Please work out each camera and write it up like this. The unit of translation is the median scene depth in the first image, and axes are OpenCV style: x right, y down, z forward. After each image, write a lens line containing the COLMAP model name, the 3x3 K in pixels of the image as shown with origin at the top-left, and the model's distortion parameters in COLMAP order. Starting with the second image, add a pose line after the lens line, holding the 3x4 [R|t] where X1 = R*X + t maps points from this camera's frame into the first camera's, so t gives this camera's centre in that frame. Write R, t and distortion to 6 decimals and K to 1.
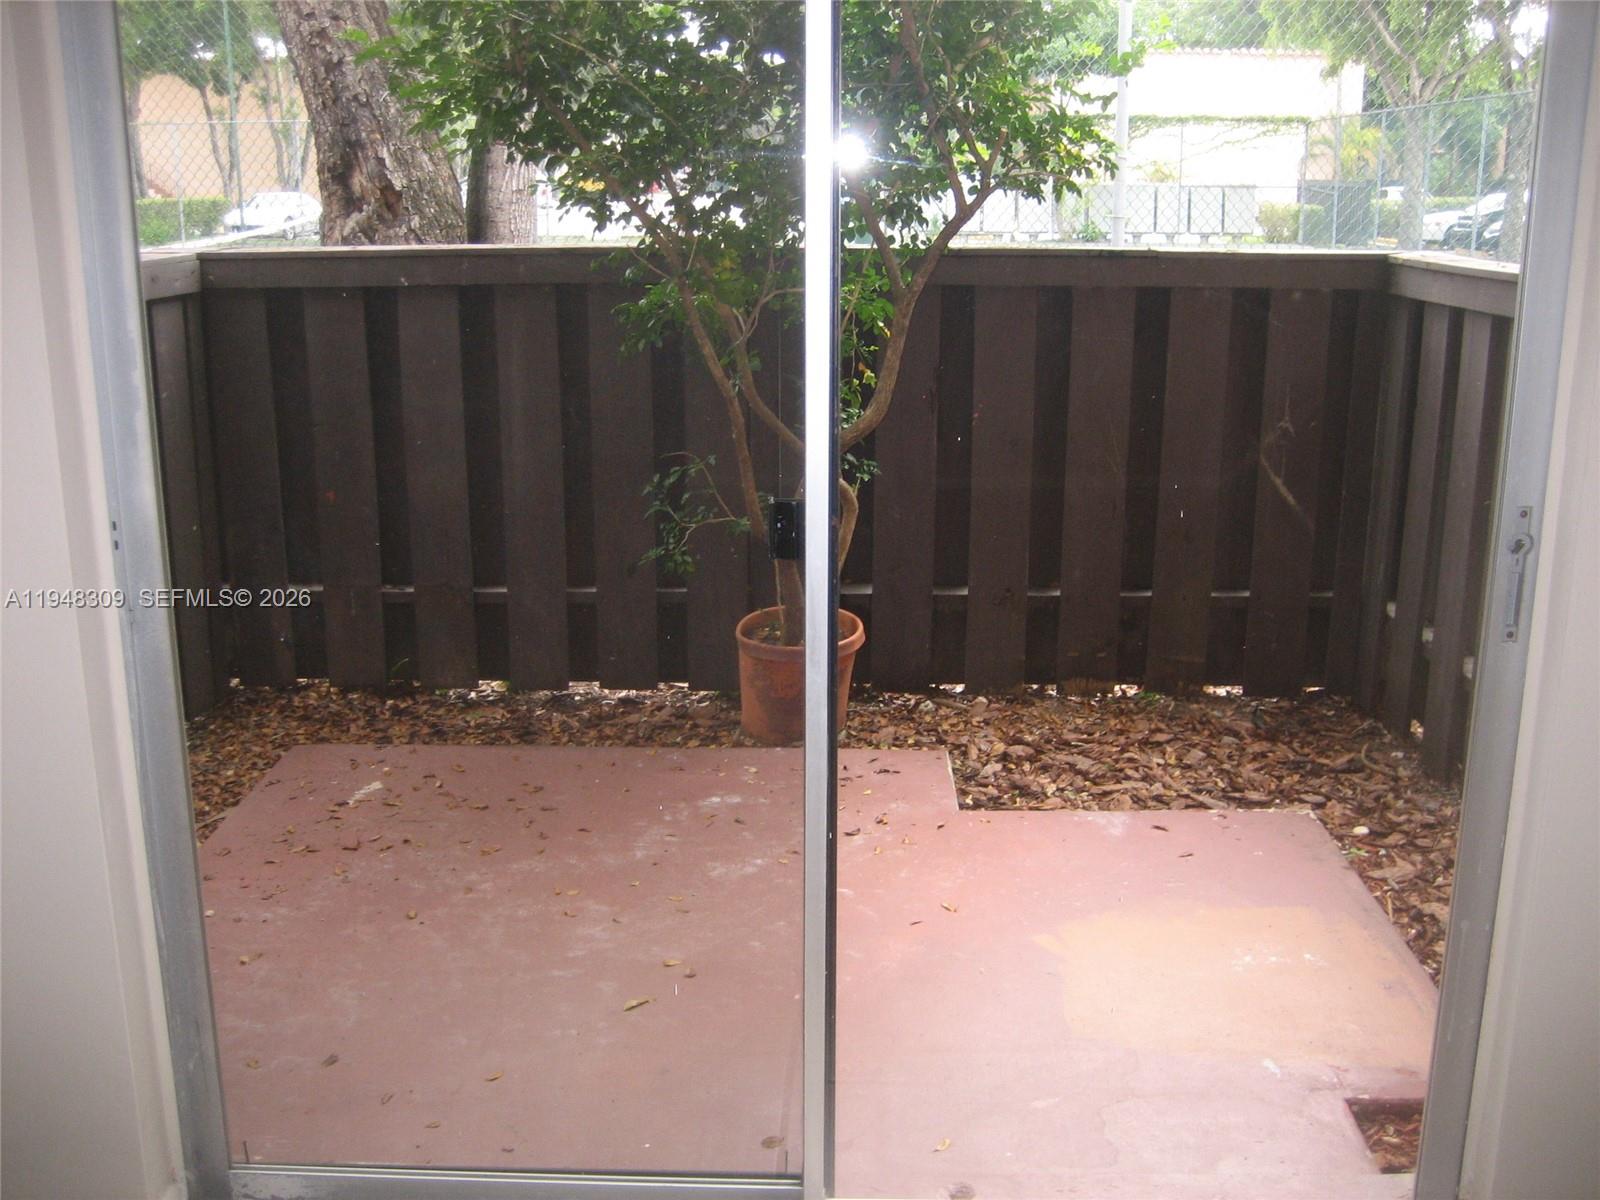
lens RADIAL K [[1663.2, 0, 804.6], [0, 1663.2, 607.5], [0, 0, 1]] dist [-0.061666, 0.000000]
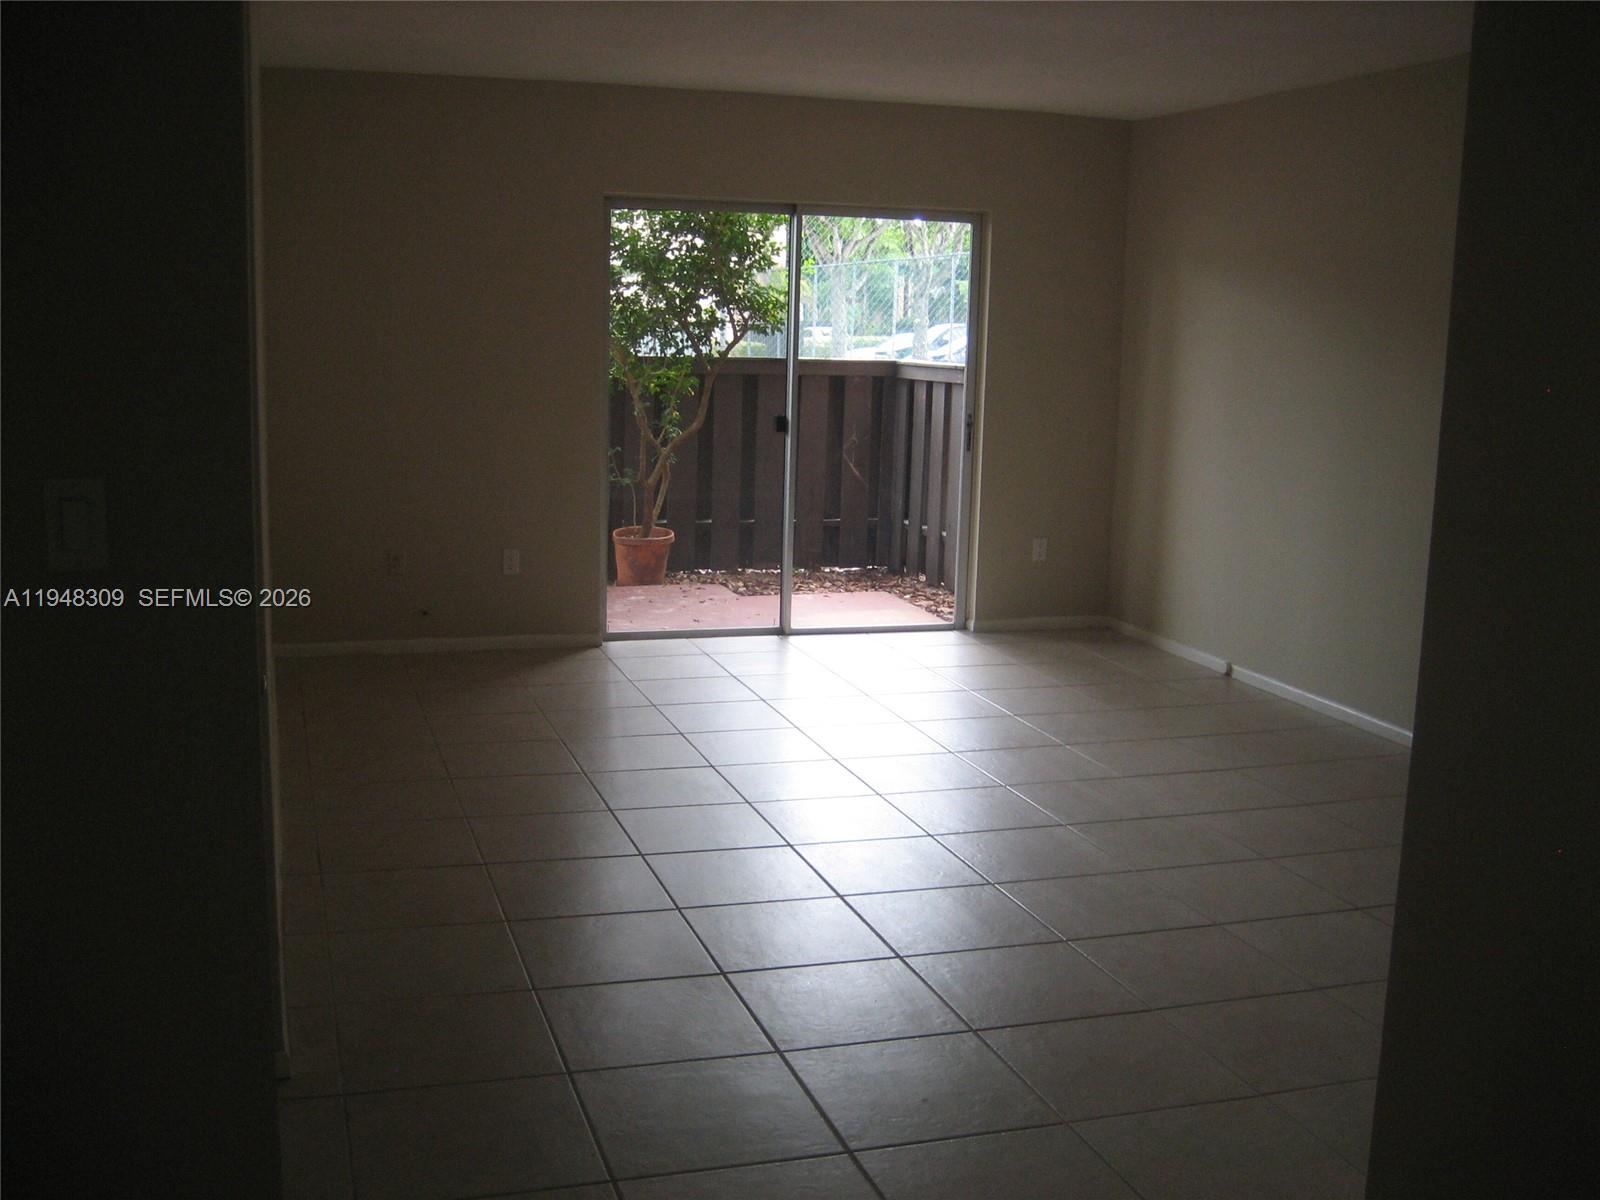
lens RADIAL K [[1663.2, 0, 798.3], [0, 1663.2, 596.4], [0, 0, 1]] dist [-0.061666, 0.000000]
pose [[0.945084, -0.035693, 0.324874, -0.525897], [0.063642, 0.995089, -0.075811, 0.272989], [-0.320572, 0.092323, 0.942714, -1.078535]]
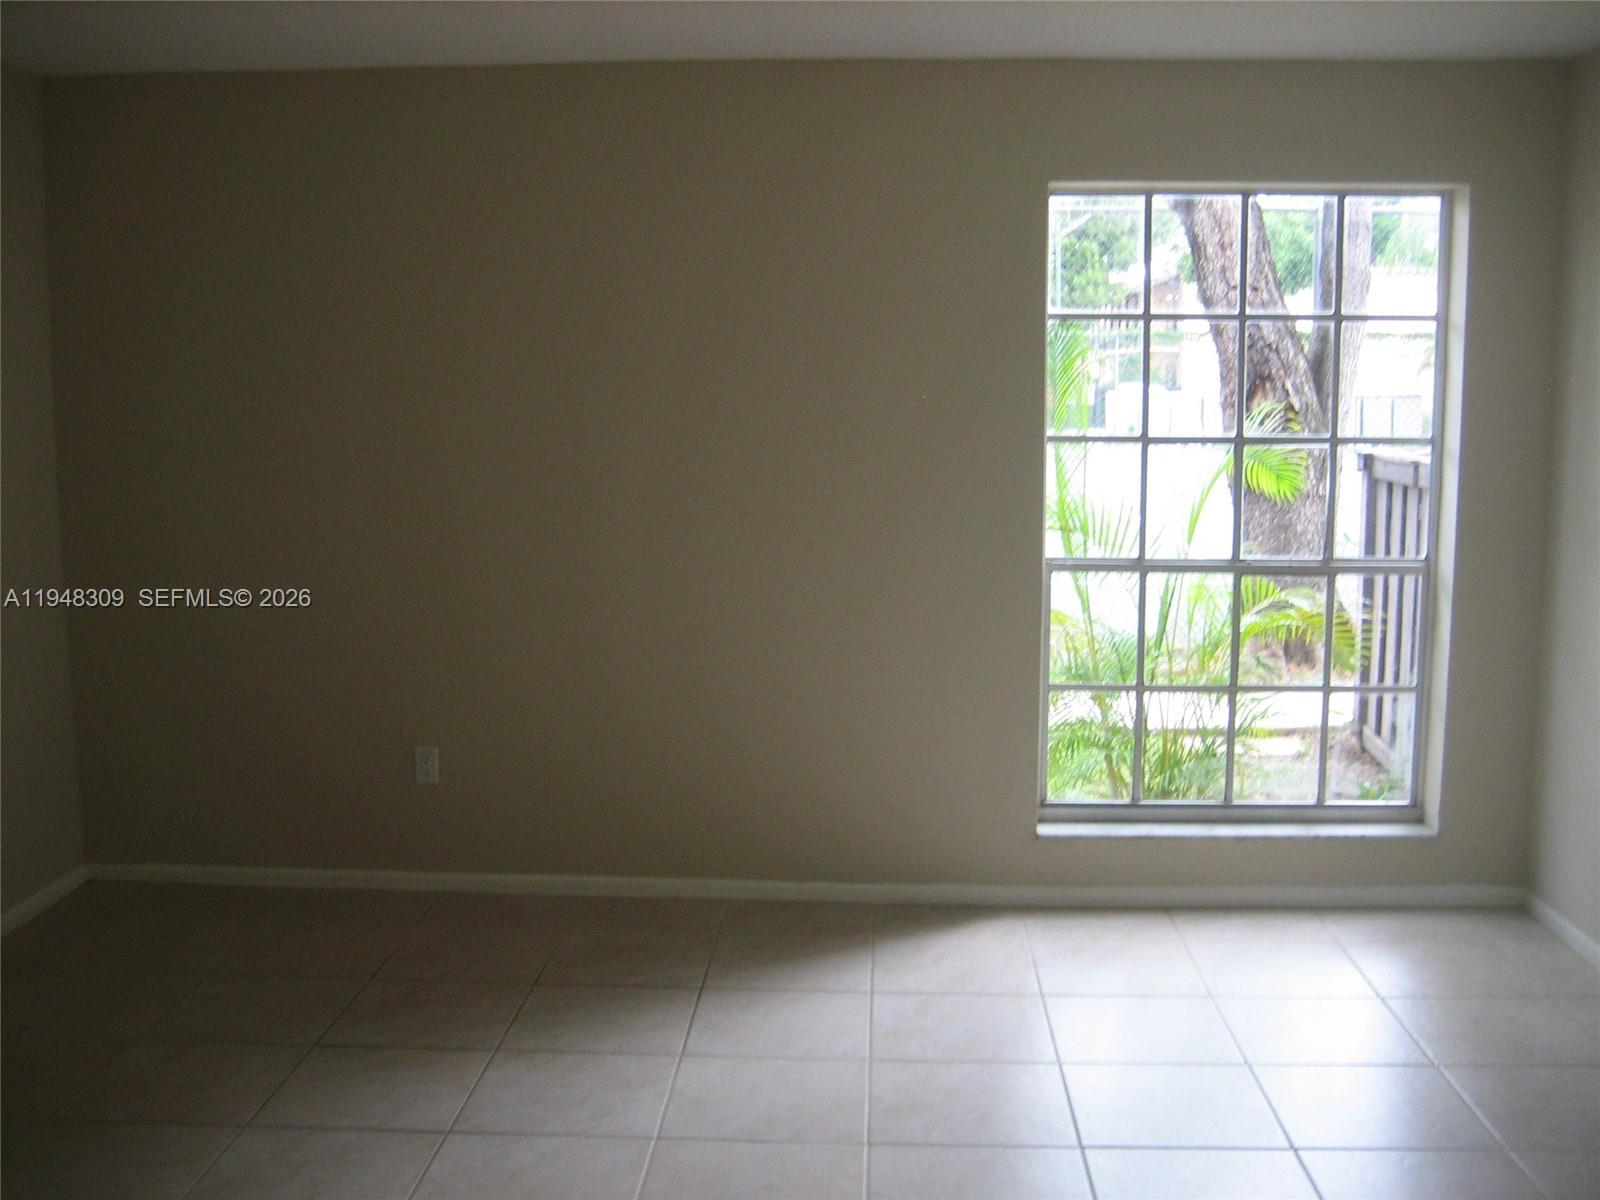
lens RADIAL K [[1663.2, 0, 799.5], [0, 1663.2, 600.5], [0, 0, 1]] dist [-0.061666, 0.000000]
pose [[0.999190, 0.003717, -0.040078, -0.083589], [-0.008717, 0.992079, -0.125310, 0.011447], [0.039295, 0.125557, 0.991308, -0.051424]]
